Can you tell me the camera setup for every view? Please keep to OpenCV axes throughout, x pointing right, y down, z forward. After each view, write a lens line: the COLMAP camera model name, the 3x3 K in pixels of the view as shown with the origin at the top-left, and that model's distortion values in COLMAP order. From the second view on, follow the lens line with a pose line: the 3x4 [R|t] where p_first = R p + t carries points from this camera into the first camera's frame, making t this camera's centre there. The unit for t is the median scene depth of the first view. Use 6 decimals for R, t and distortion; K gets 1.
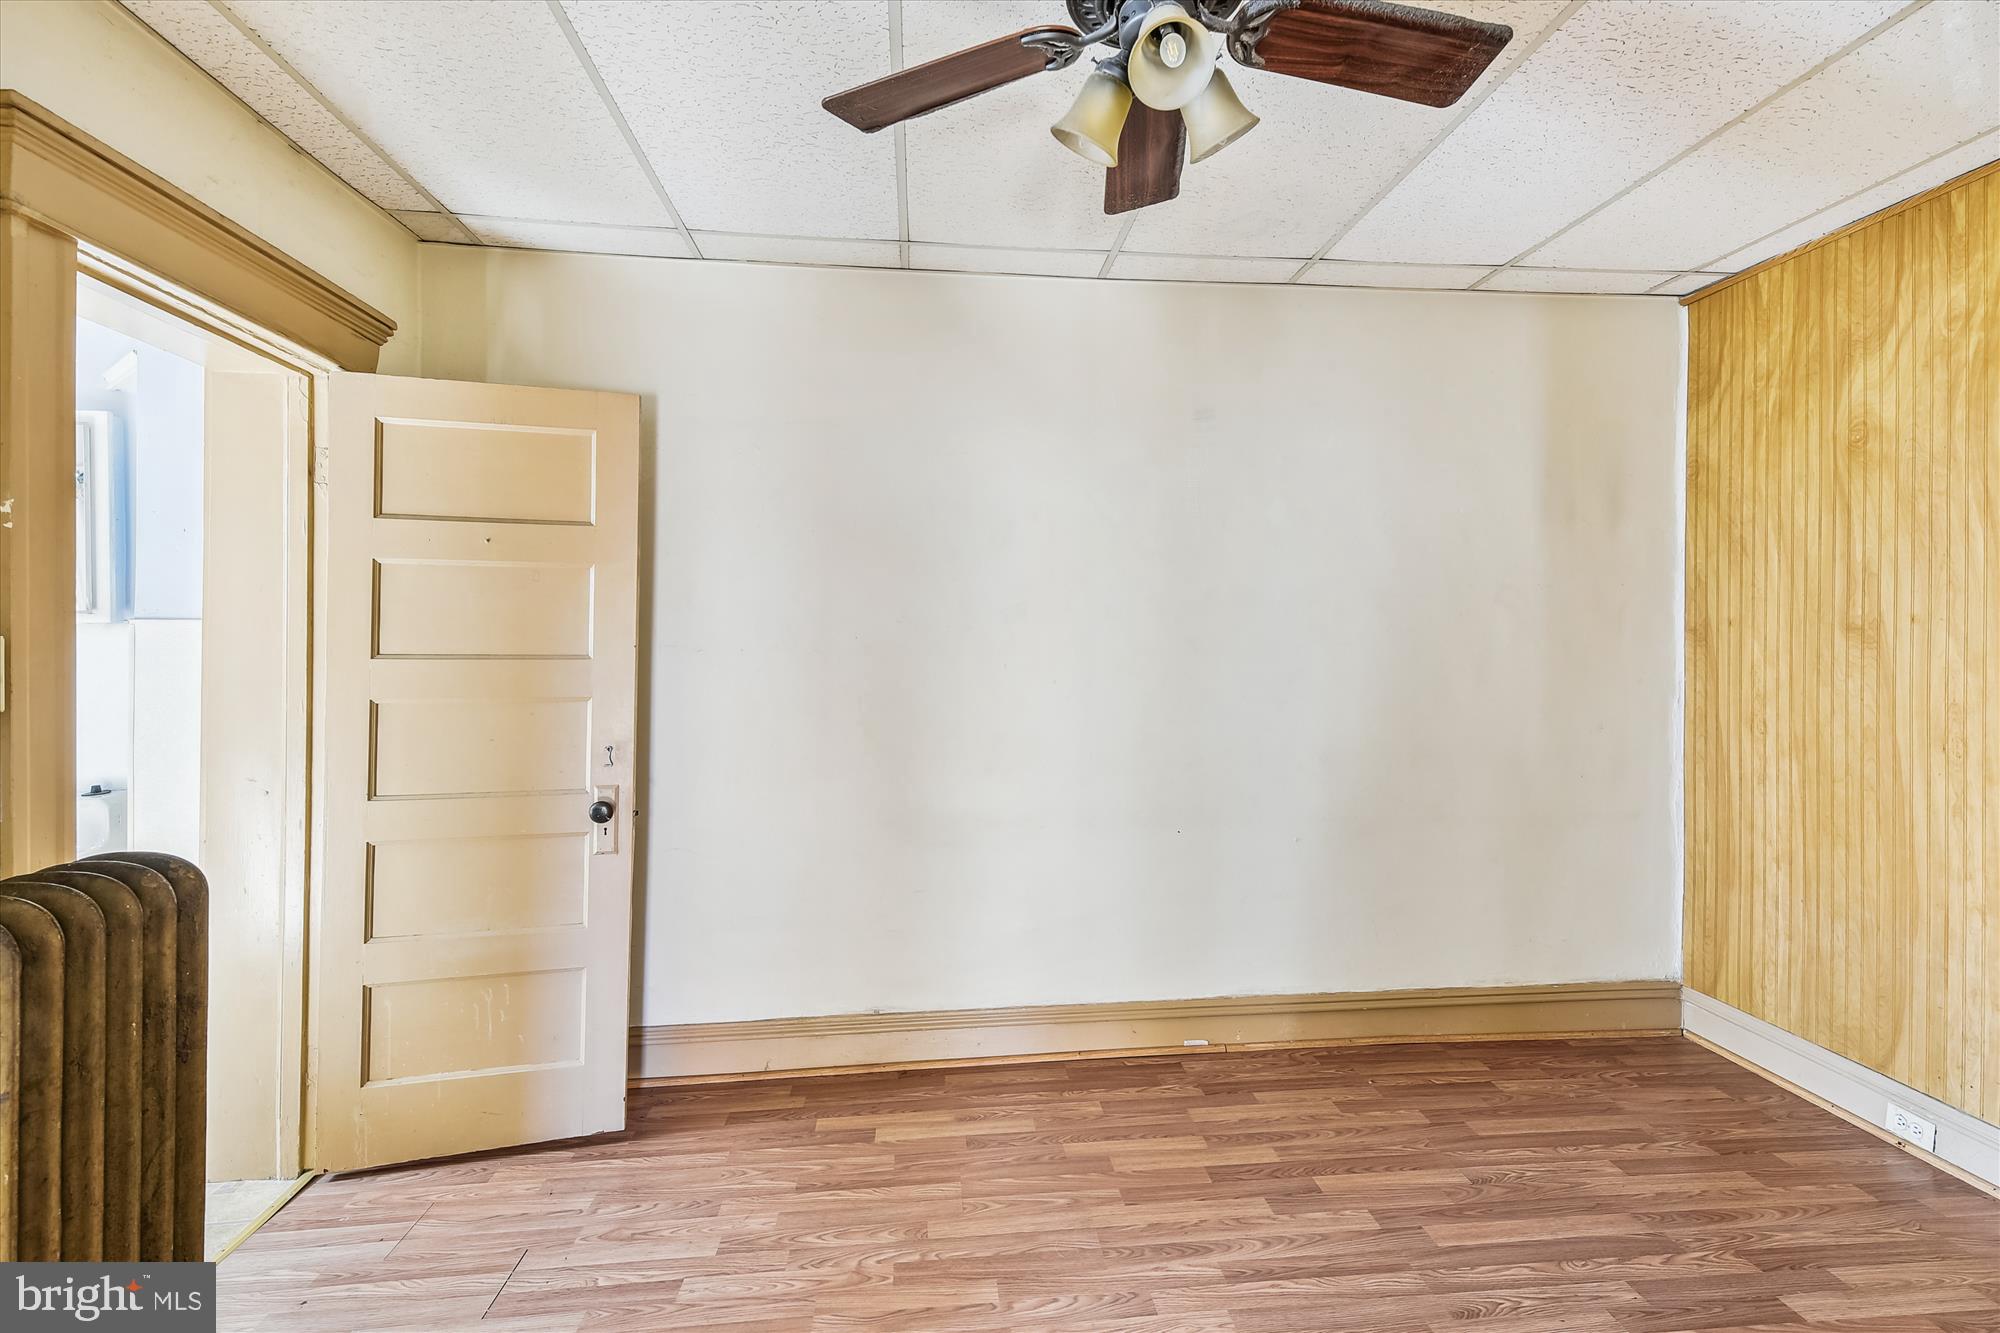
lens RADIAL K [[902.5, 0, 1028.7], [0, 902.5, 631.3], [0, 0, 1]] dist [0.015890, -0.002546]
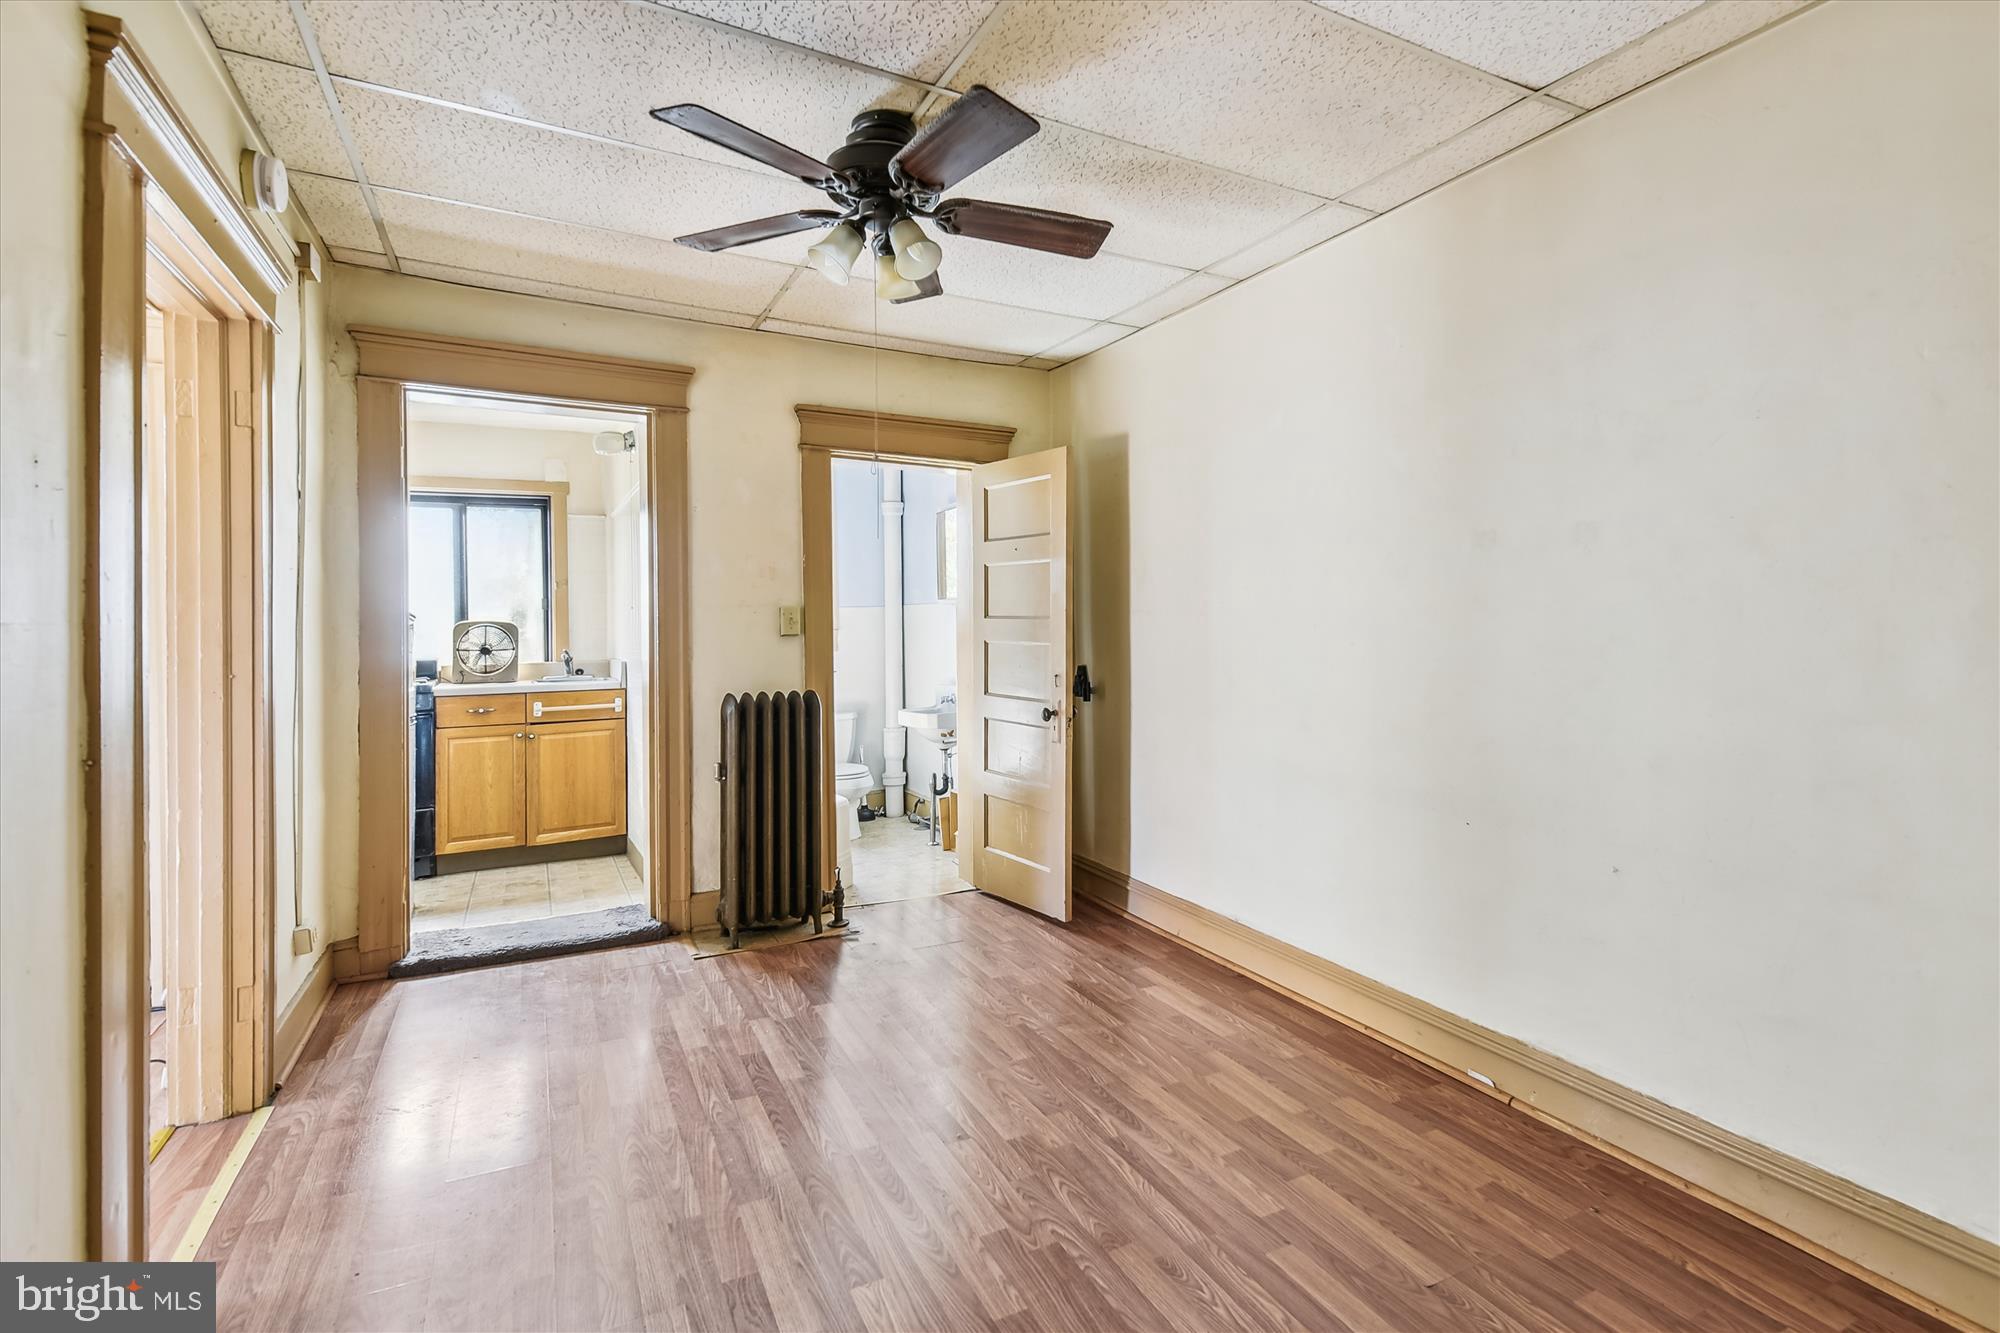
lens RADIAL K [[902.5, 0, 1010.6], [0, 902.5, 605.4], [0, 0, 1]] dist [0.015890, -0.002546]
pose [[0.381031, -0.015047, -0.924440, 0.971646], [0.011699, 0.999866, -0.011453, 0.027064], [0.924488, -0.006451, 0.381156, 0.340012]]
